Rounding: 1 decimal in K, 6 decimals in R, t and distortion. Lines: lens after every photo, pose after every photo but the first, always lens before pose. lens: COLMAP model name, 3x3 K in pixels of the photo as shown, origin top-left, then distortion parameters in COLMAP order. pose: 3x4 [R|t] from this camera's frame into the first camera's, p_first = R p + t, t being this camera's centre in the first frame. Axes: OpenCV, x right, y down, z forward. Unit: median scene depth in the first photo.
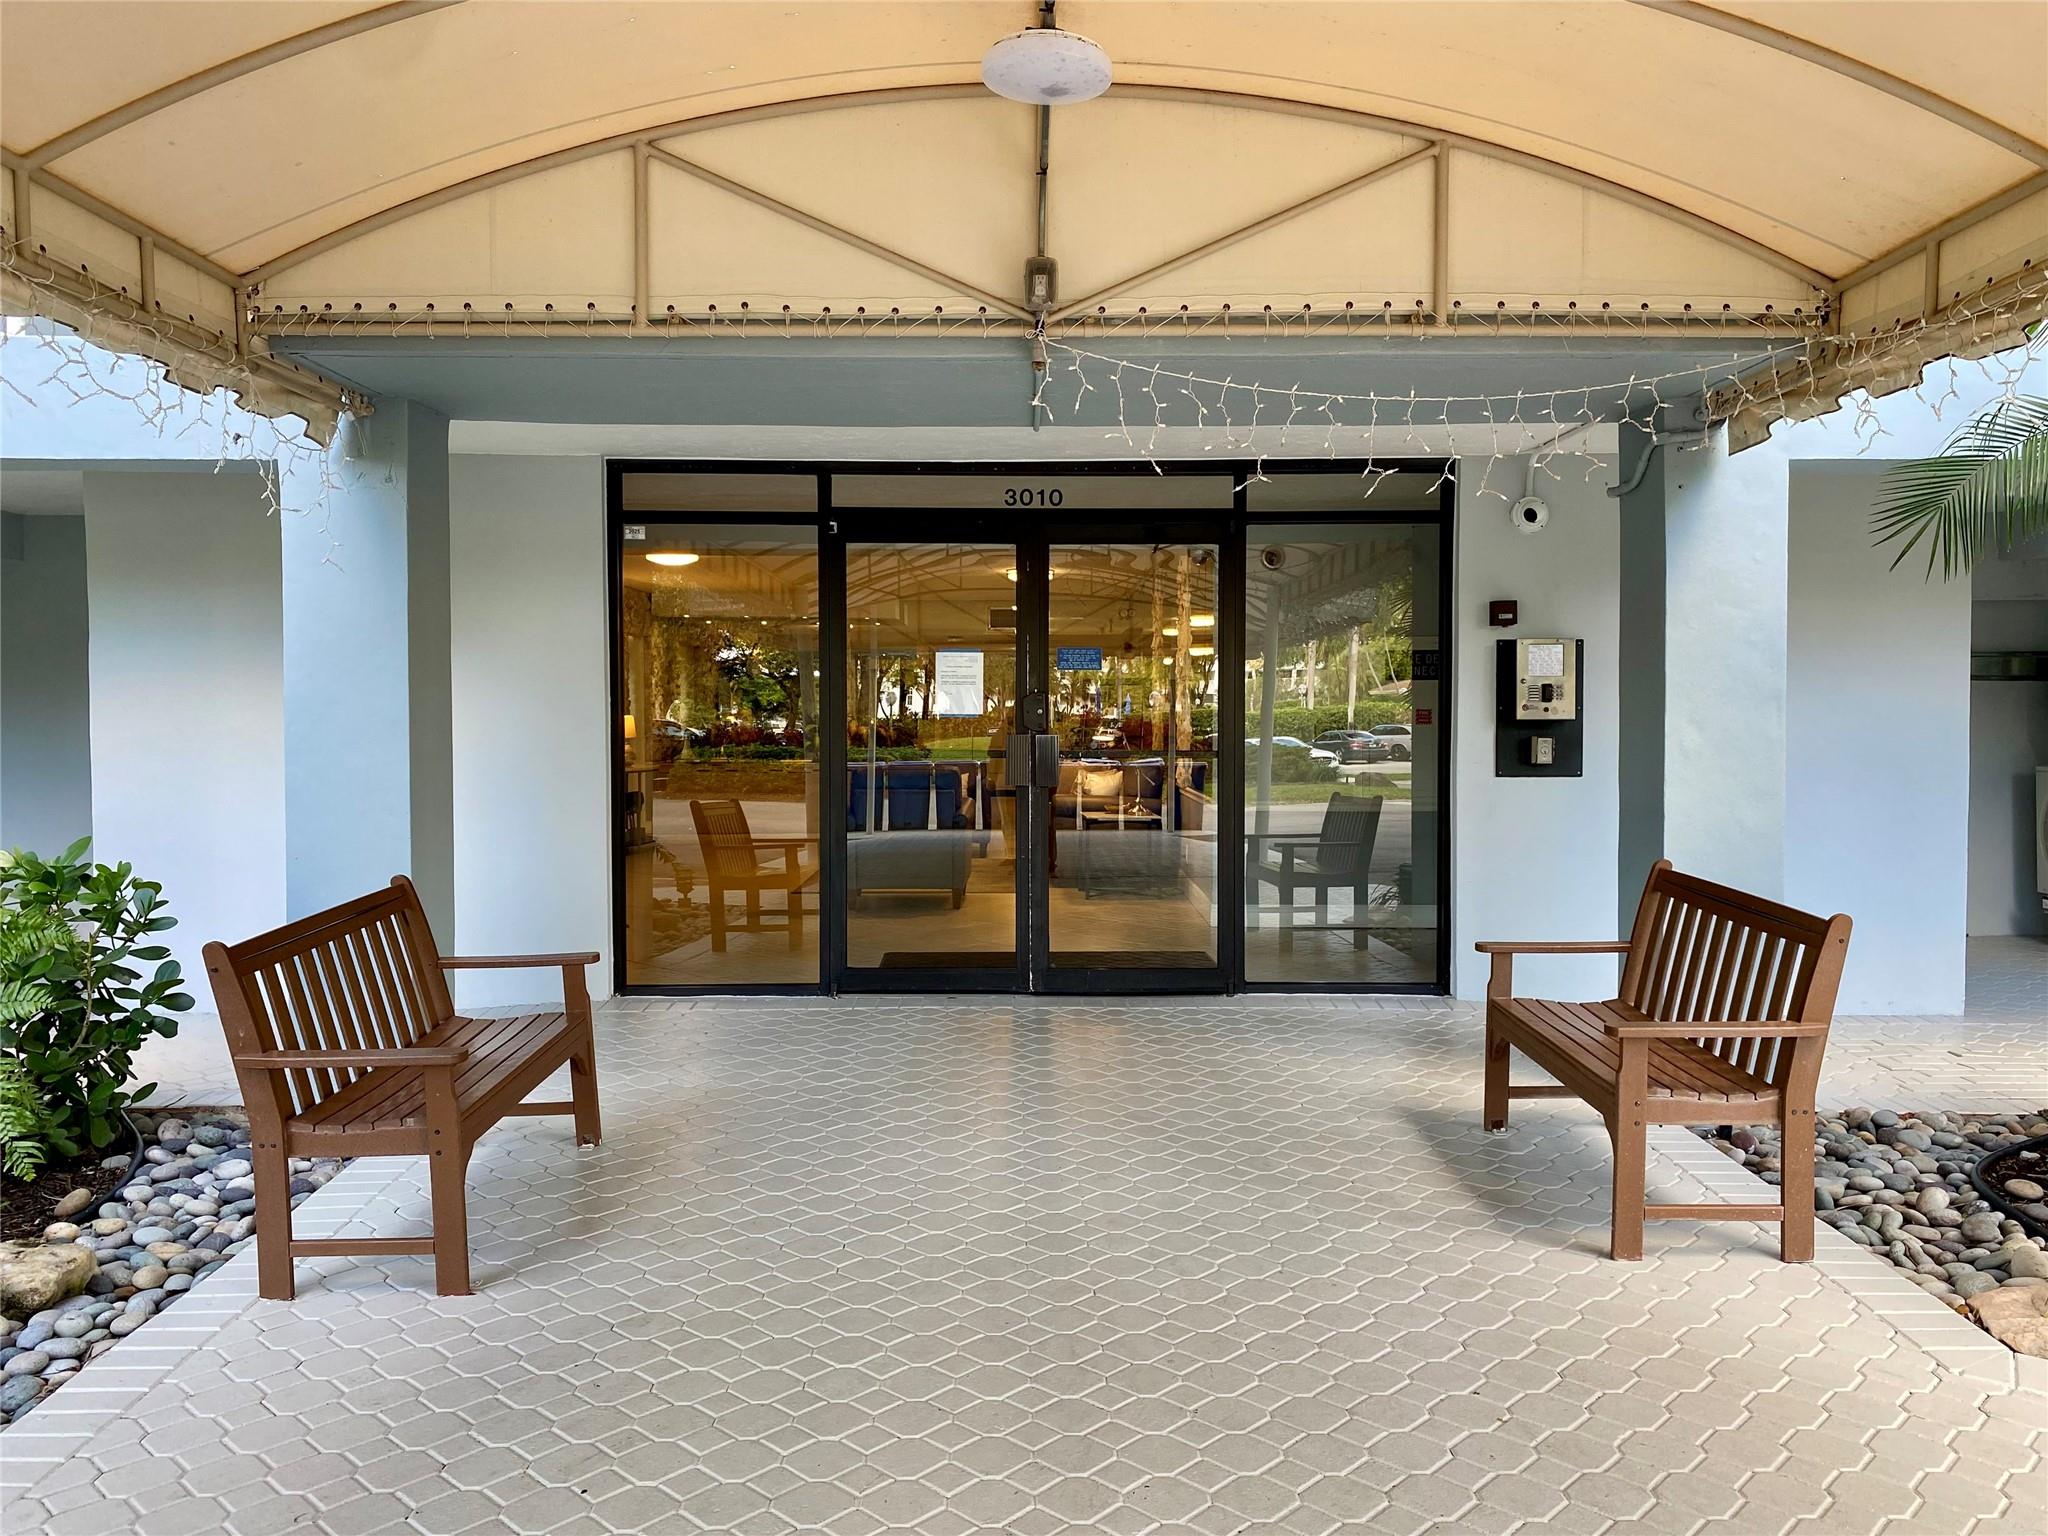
lens RADIAL K [[1539.7, 0, 1024.0], [0, 1539.7, 768.0], [0, 0, 1]] dist [0.005602, 0.006510]
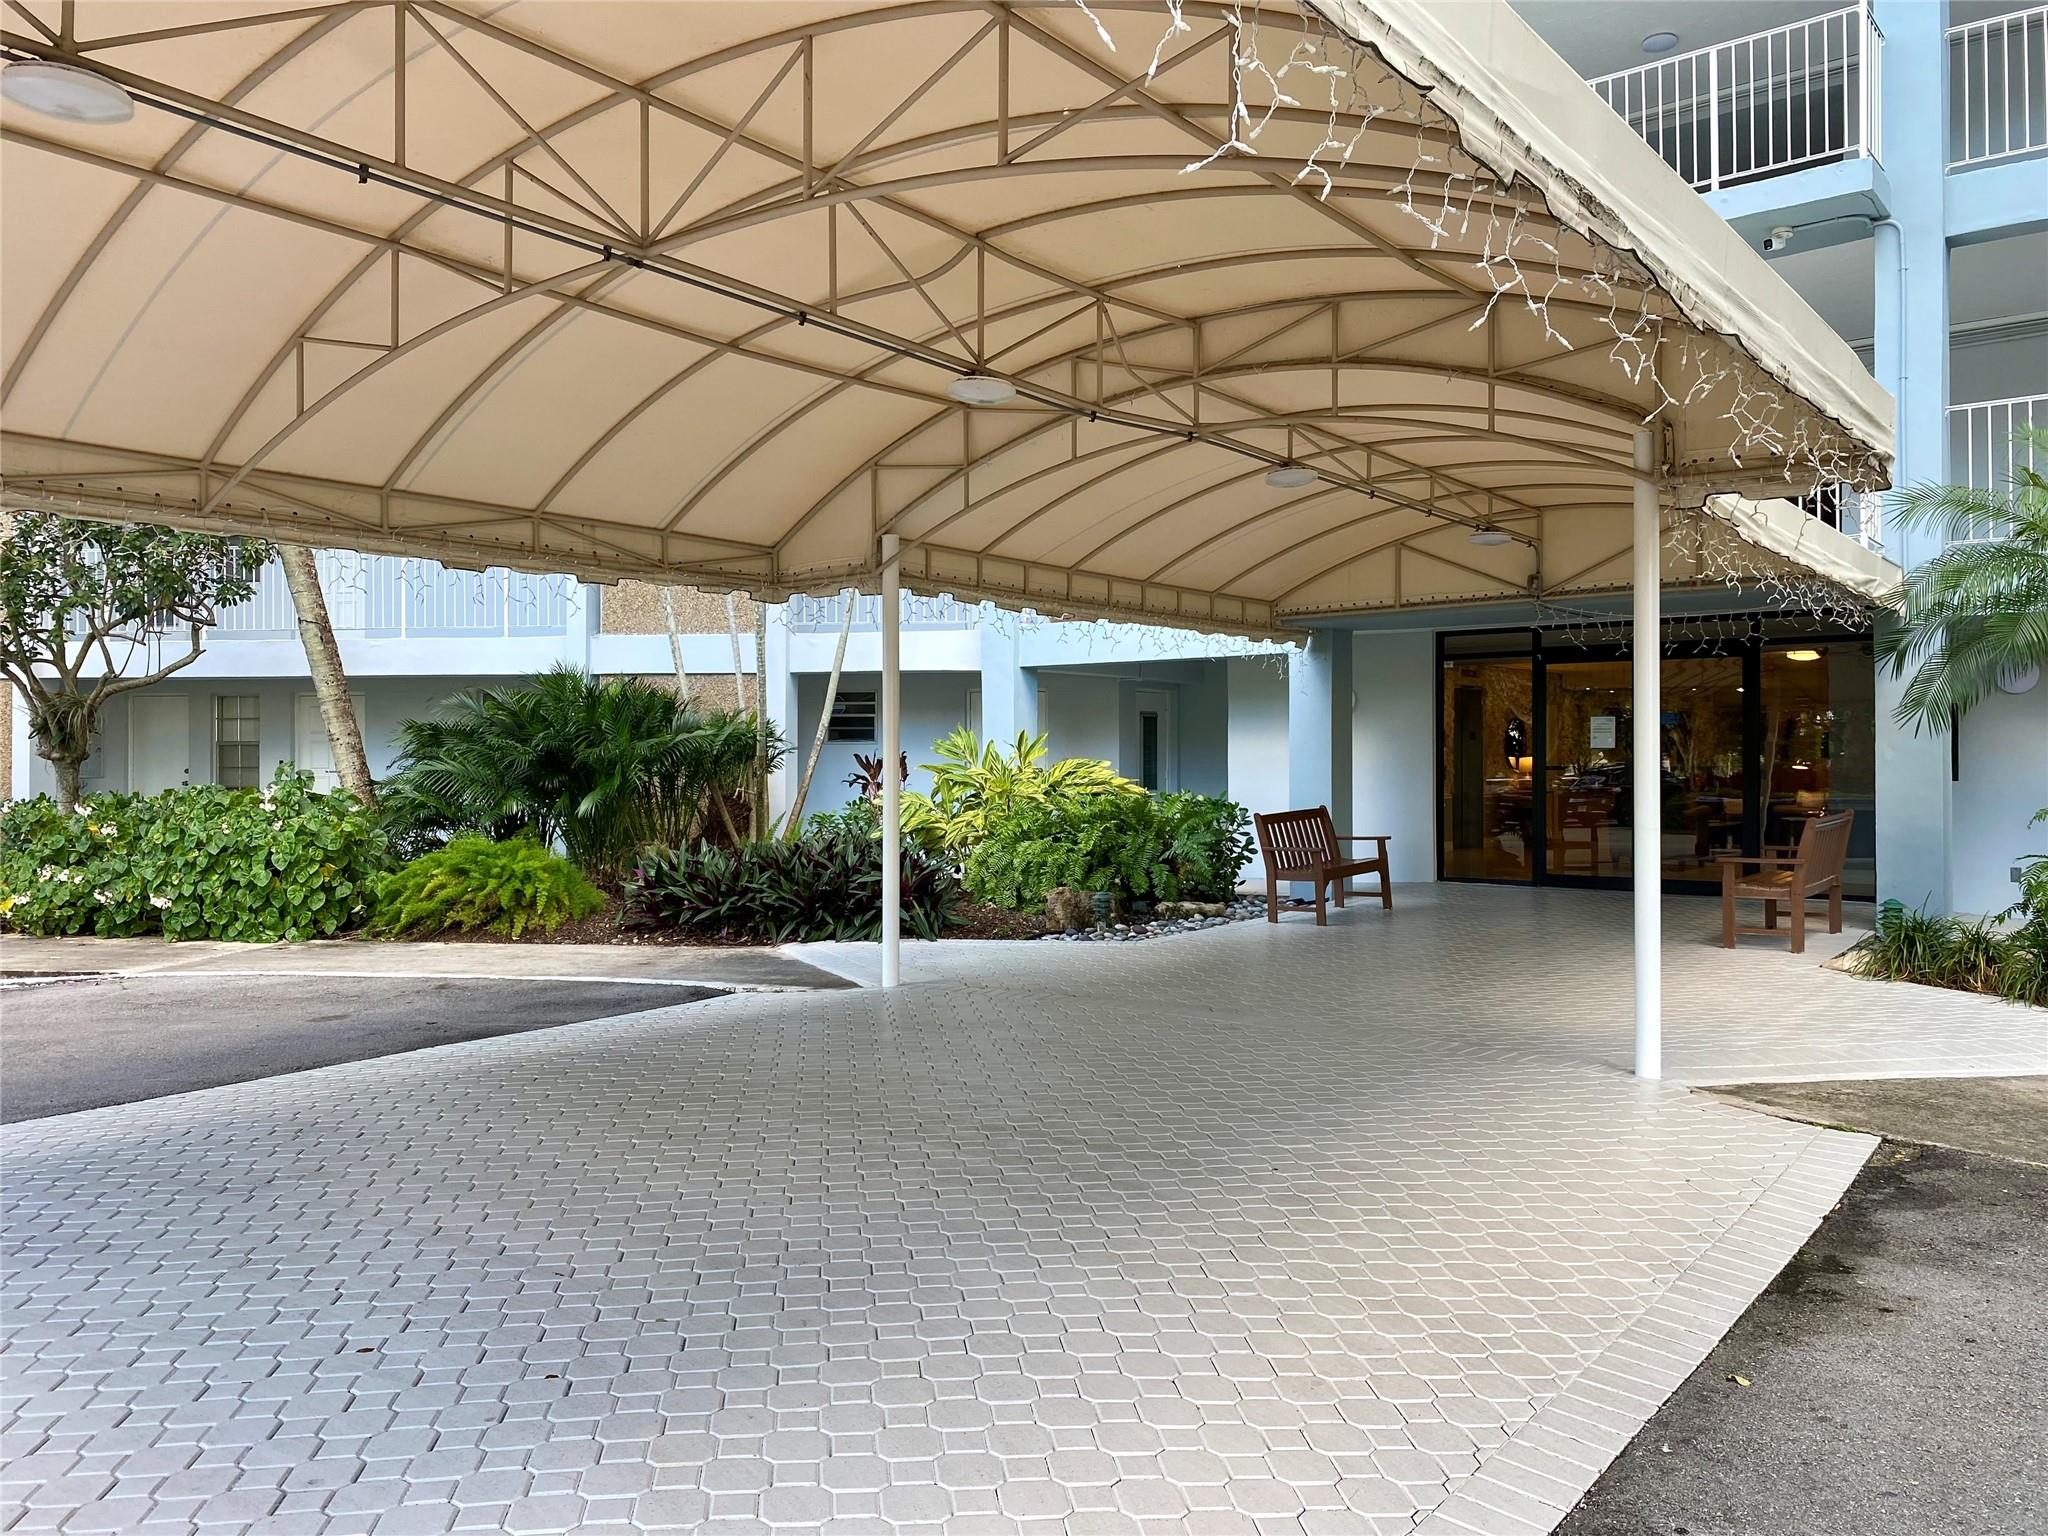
lens RADIAL K [[1539.7, 0, 1024.0], [0, 1539.7, 768.0], [0, 0, 1]] dist [0.005602, 0.006510]
pose [[0.778804, -0.002120, -0.627263, 0.902674], [-0.020113, 0.999396, -0.028350, 0.090989], [0.626944, 0.034696, 0.778291, -1.473603]]
